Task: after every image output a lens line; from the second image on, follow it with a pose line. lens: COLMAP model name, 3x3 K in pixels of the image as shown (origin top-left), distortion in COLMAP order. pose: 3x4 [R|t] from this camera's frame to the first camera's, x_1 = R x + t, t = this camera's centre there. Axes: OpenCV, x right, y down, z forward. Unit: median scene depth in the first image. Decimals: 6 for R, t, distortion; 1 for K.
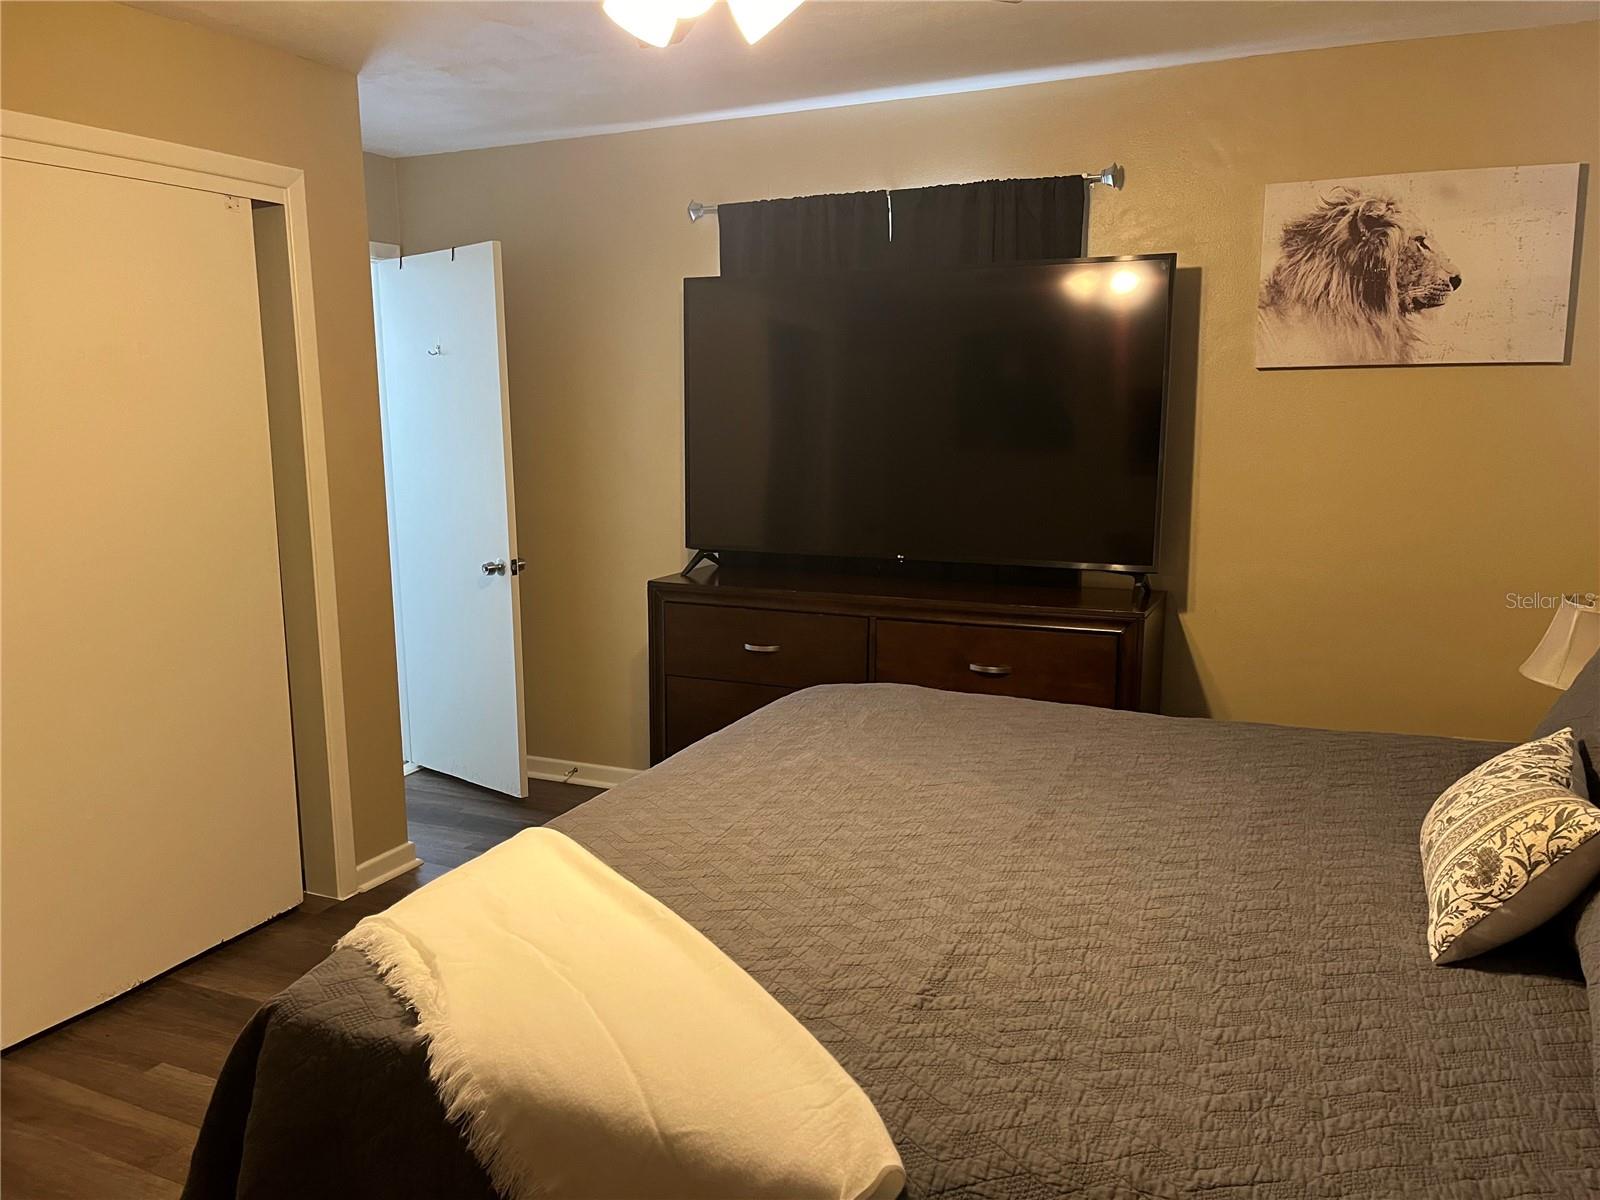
lens RADIAL K [[1208.1, 0, 800.3], [0, 1208.1, 608.7], [0, 0, 1]] dist [0.071581, -0.101812]
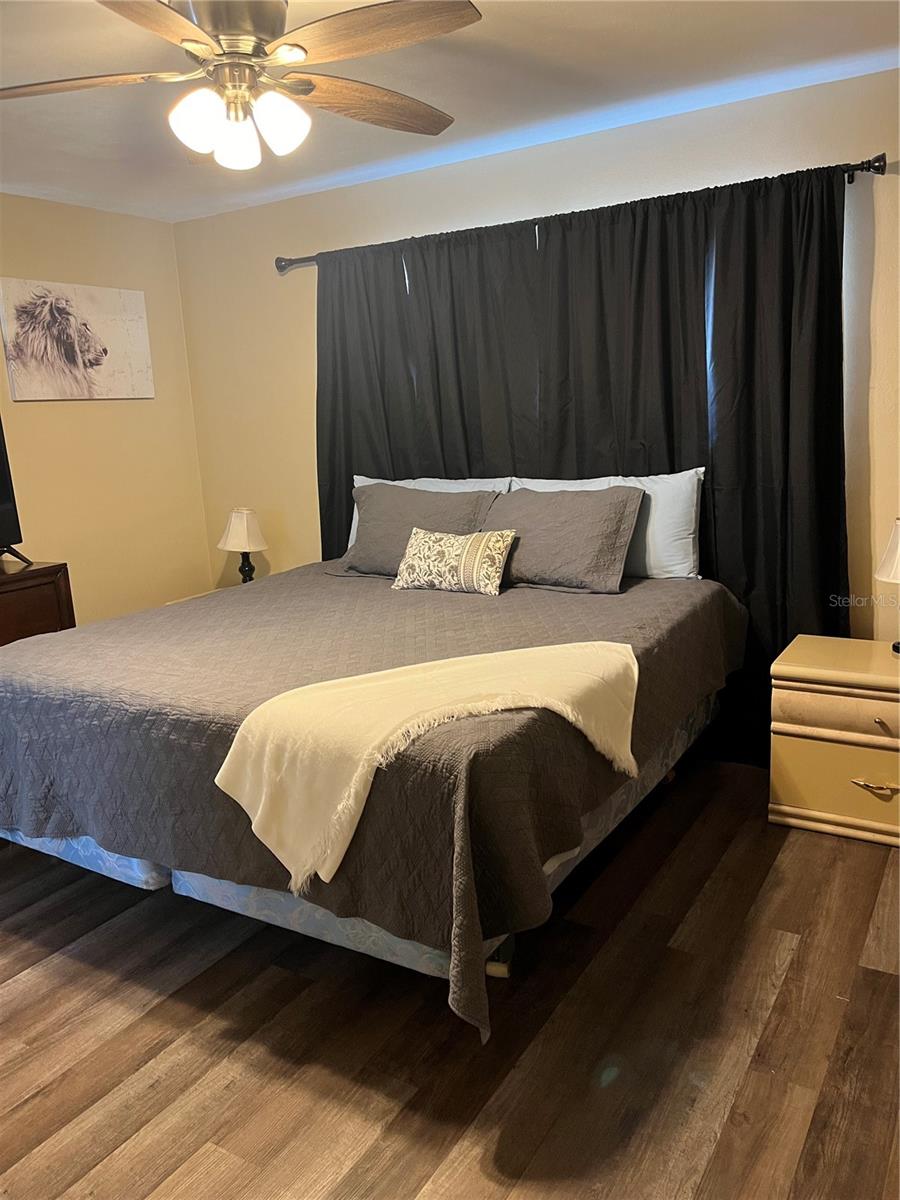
lens RADIAL K [[906.1, 0, 444.1], [0, 906.1, 600.1], [0, 0, 1]] dist [0.071581, -0.101812]
pose [[0.119382, -0.200547, 0.972383, -0.742986], [0.221319, 0.960120, 0.170846, -0.040795], [-0.967867, 0.194811, 0.159006, 0.383915]]
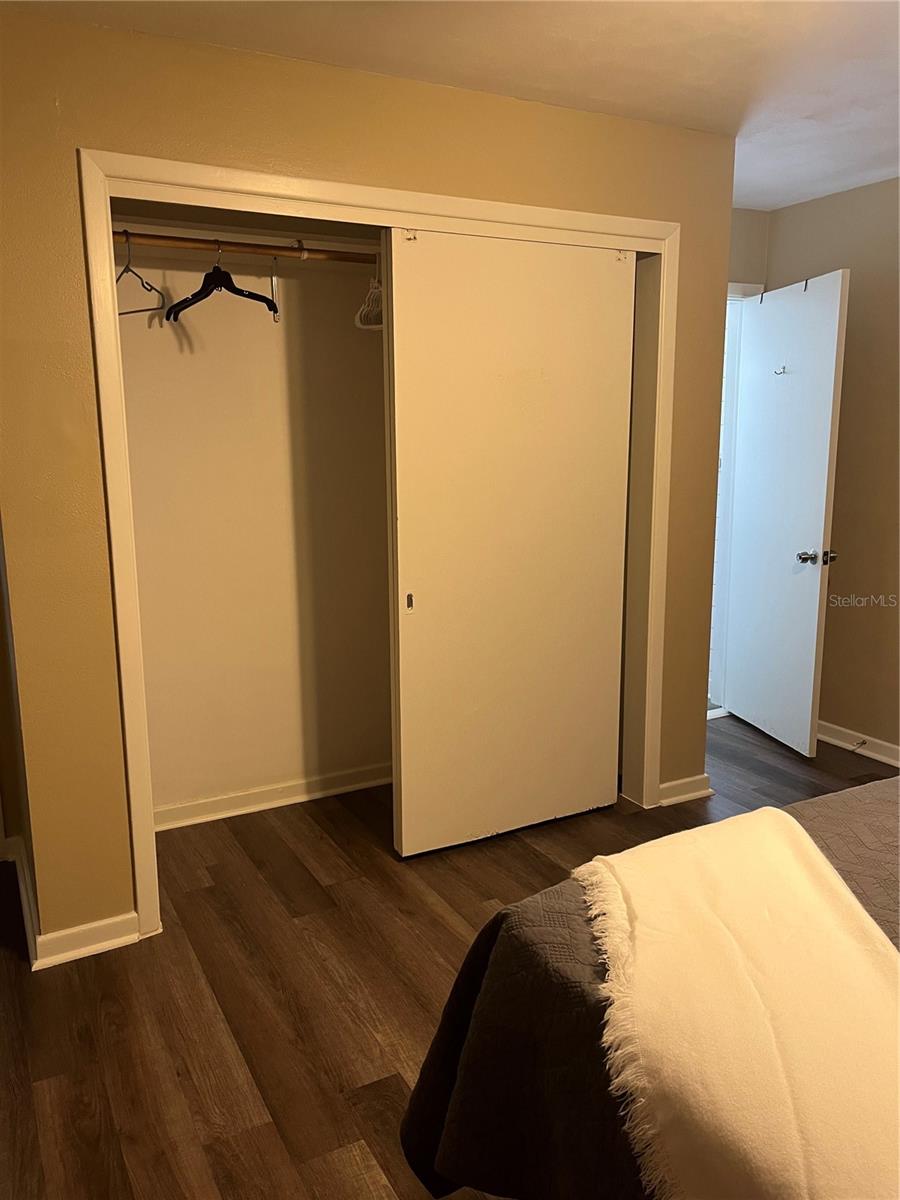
lens RADIAL K [[906.1, 0, 434.4], [0, 906.1, 607.2], [0, 0, 1]] dist [0.071581, -0.101812]
pose [[0.784780, 0.114328, -0.609139, 0.006920], [-0.097243, 0.993380, 0.061163, -0.006634], [0.612098, 0.011235, 0.790702, 0.125170]]
